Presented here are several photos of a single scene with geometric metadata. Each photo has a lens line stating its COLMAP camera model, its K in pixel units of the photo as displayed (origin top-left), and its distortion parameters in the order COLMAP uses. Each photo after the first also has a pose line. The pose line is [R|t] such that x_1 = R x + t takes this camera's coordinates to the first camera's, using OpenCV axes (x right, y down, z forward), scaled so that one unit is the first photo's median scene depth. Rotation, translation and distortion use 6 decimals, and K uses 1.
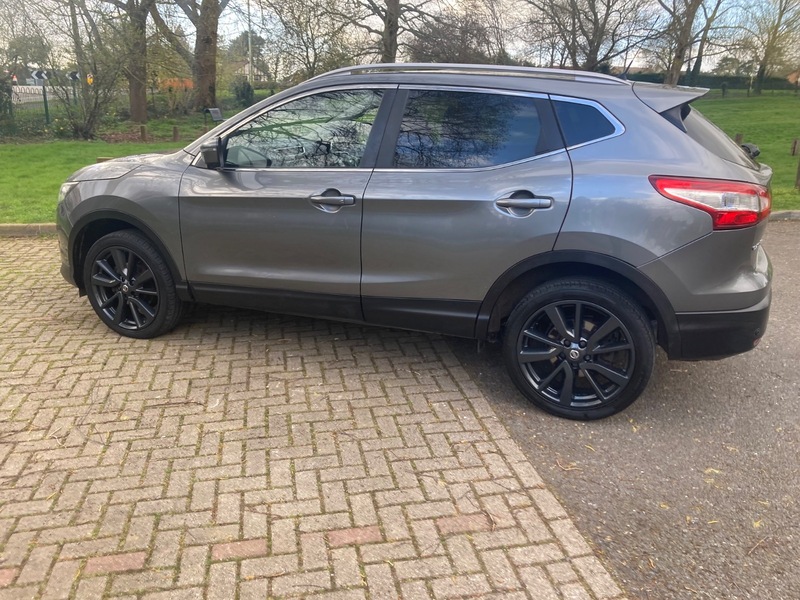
lens RADIAL K [[664.6, 0, 388.8], [0, 664.6, 297.8], [0, 0, 1]] dist [0.033652, -0.023185]
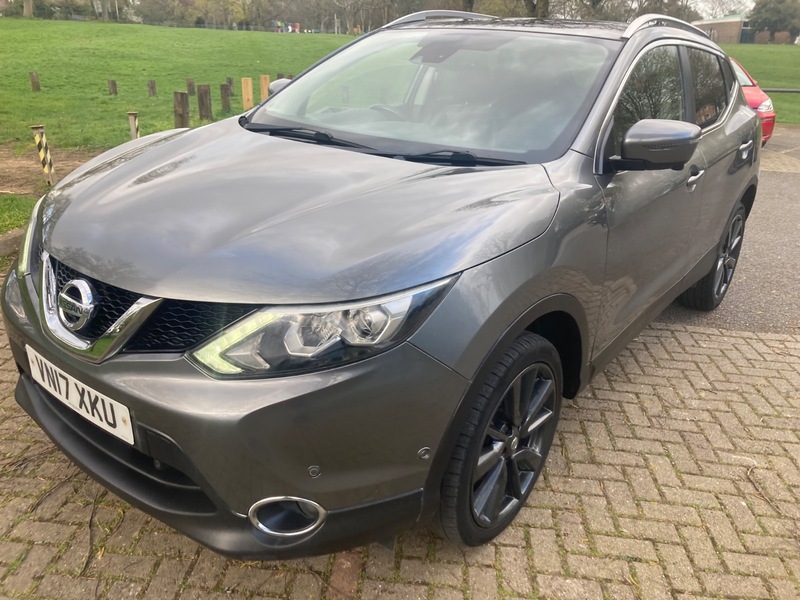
lens RADIAL K [[667.5, 0, 395.6], [0, 667.5, 295.2], [0, 0, 1]] dist [0.018191, 0.003031]
pose [[0.263740, -0.340276, 0.902581, -1.031573], [0.245563, 0.928567, 0.278318, -0.346579], [-0.932813, 0.148237, 0.328459, 1.113434]]
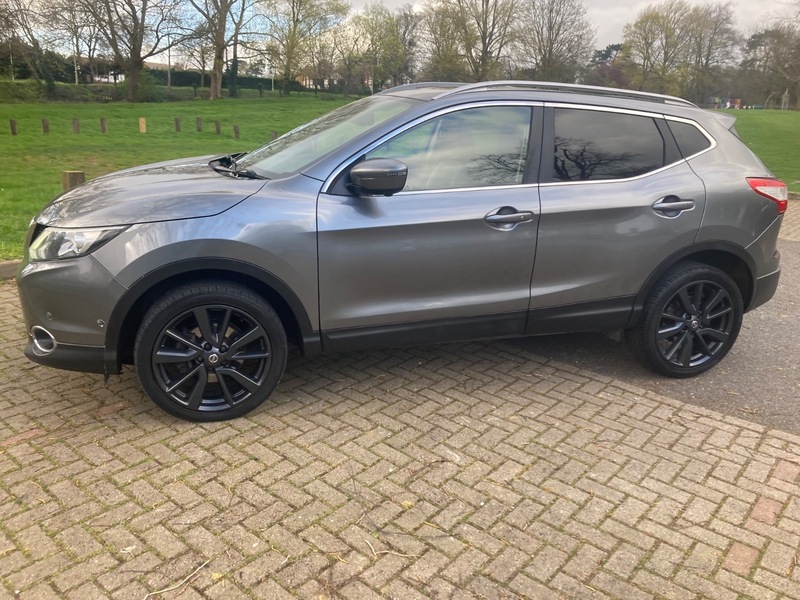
lens RADIAL K [[667.5, 0, 392.7], [0, 667.5, 288.6], [0, 0, 1]] dist [0.018191, 0.003031]
pose [[0.775422, -0.151843, 0.612915, -0.850950], [0.156414, 0.986595, 0.046532, -0.118318], [-0.611765, 0.059787, 0.788777, 0.337407]]
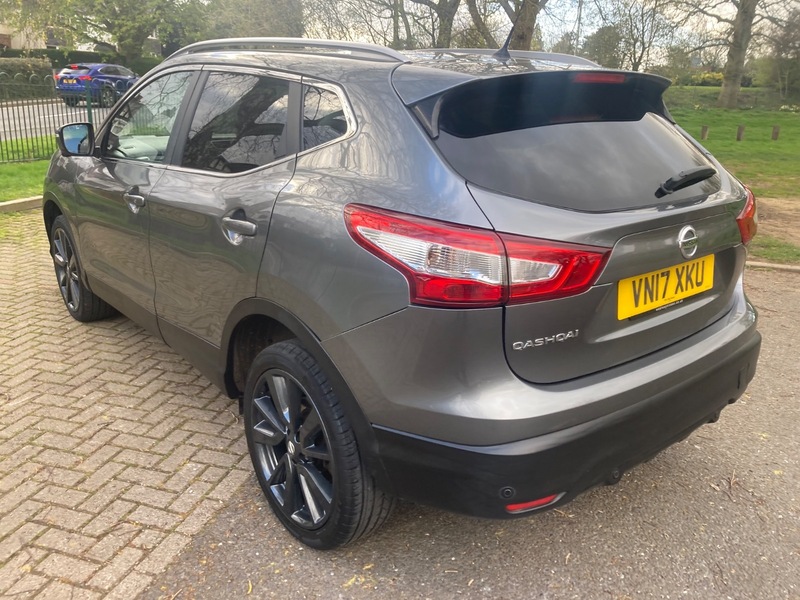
lens RADIAL K [[664.6, 0, 388.2], [0, 664.6, 296.7], [0, 0, 1]] dist [0.033652, -0.023185]
pose [[0.876682, 0.153129, -0.456048, 0.622068], [-0.152644, 0.987544, 0.038156, -0.107167], [0.456210, 0.036163, 0.889137, 0.393717]]
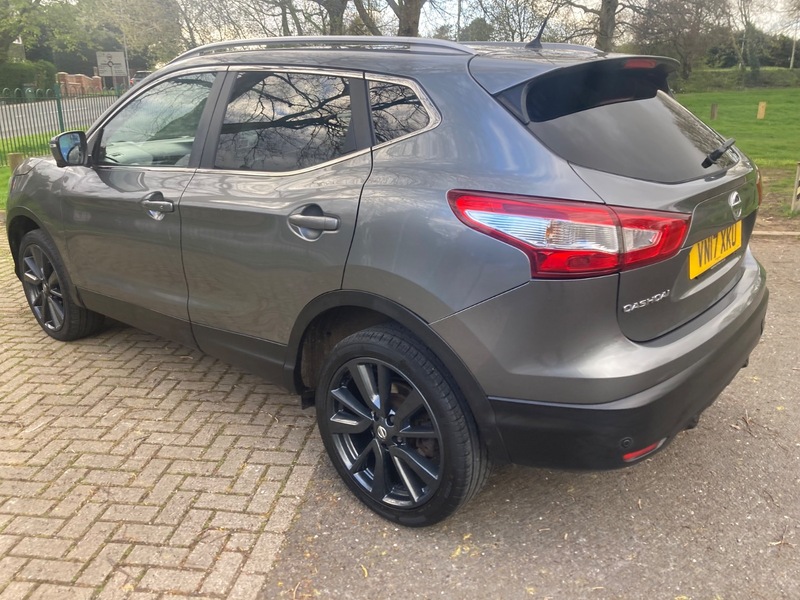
lens RADIAL K [[664.6, 0, 387.3], [0, 664.6, 291.6], [0, 0, 1]] dist [0.033652, -0.023185]
pose [[0.944854, 0.072690, -0.319324, 0.472101], [-0.070070, 0.997347, 0.019703, -0.077041], [0.319909, 0.003758, 0.947441, 0.299758]]
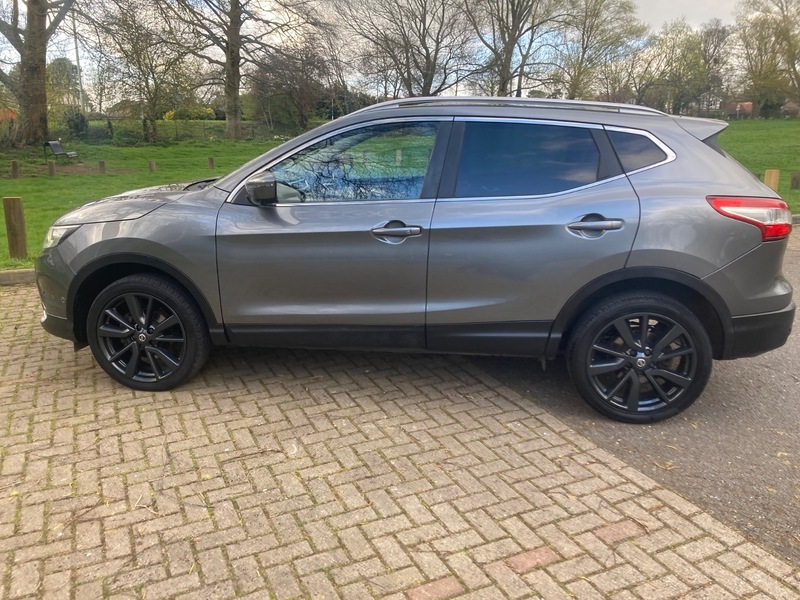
lens RADIAL K [[664.6, 0, 389.5], [0, 664.6, 302.6], [0, 0, 1]] dist [0.033652, -0.023185]
pose [[0.969907, -0.069194, 0.233438, -0.340246], [0.077424, 0.996652, -0.026267, -0.014526], [-0.230839, 0.043551, 0.972017, 0.036188]]
